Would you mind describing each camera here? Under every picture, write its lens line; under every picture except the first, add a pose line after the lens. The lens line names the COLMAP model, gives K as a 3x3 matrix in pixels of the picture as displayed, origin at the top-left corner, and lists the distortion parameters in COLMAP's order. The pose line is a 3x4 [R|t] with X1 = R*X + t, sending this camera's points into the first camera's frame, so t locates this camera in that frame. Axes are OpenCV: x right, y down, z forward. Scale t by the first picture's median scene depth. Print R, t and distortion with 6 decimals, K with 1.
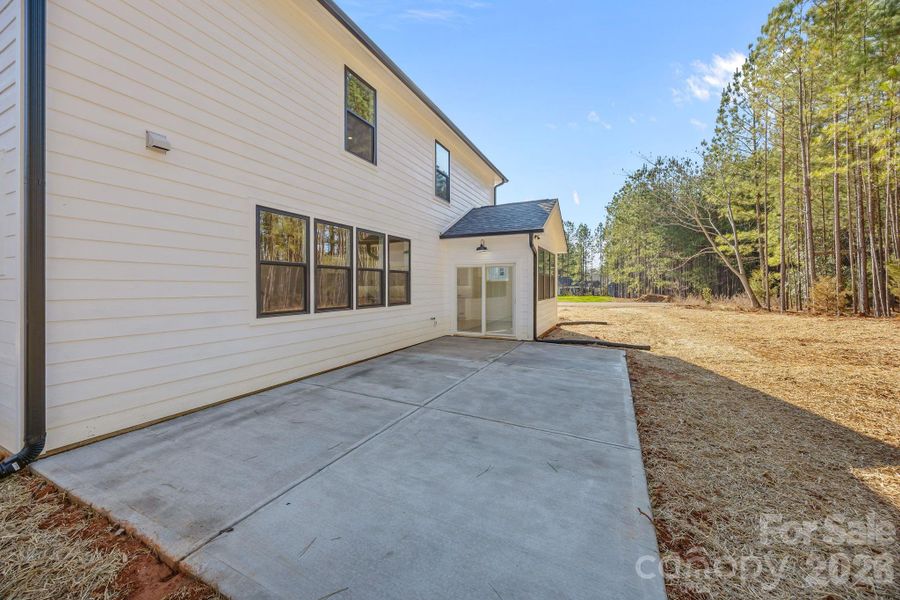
lens RADIAL K [[344.9, 0, 444.1], [0, 344.9, 288.5], [0, 0, 1]] dist [-0.009058, -0.000018]
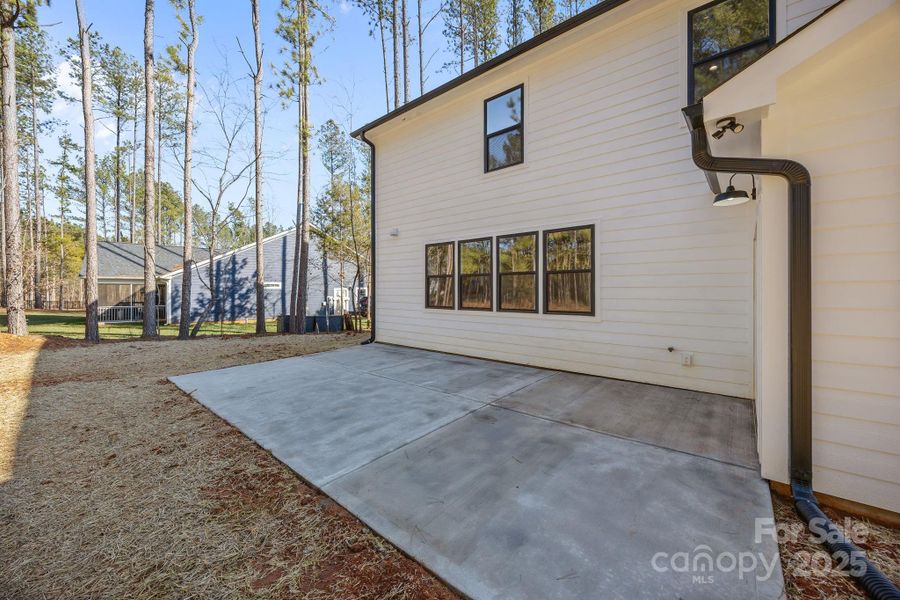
lens RADIAL K [[339.4, 0, 451.9], [0, 339.4, 293.3], [0, 0, 1]] dist [0.000750, -0.000052]
pose [[-0.246317, 0.008855, -0.969149, 0.908271], [0.000548, 0.999959, 0.008997, -0.008769], [0.969189, 0.001685, -0.246312, 1.241988]]
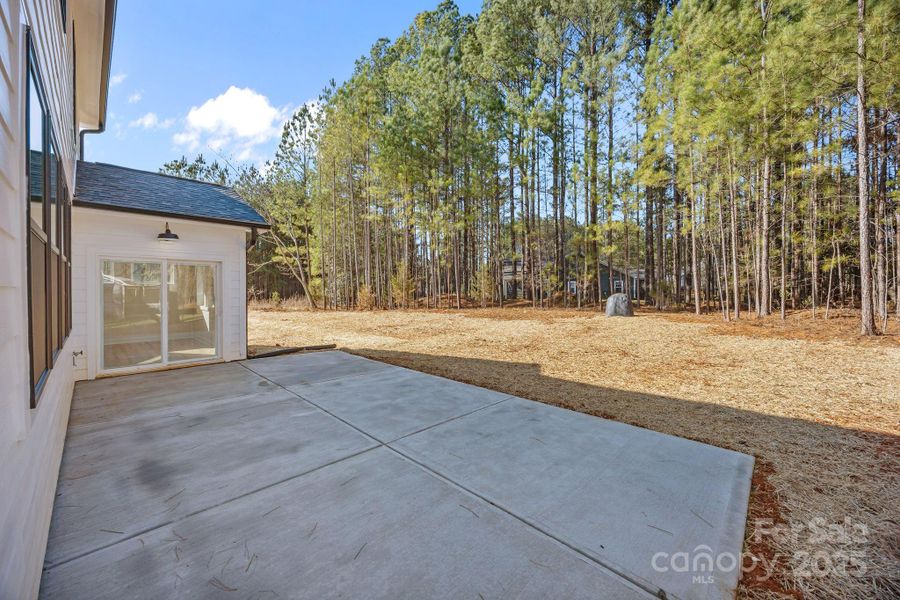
lens RADIAL K [[339.4, 0, 451.9], [0, 339.4, 293.3], [0, 0, 1]] dist [0.000750, -0.000052]
pose [[0.299313, -0.005566, 0.954139, -0.559088], [0.003083, 0.999983, 0.004866, -0.009864], [-0.954150, 0.001485, 0.299326, 0.443716]]
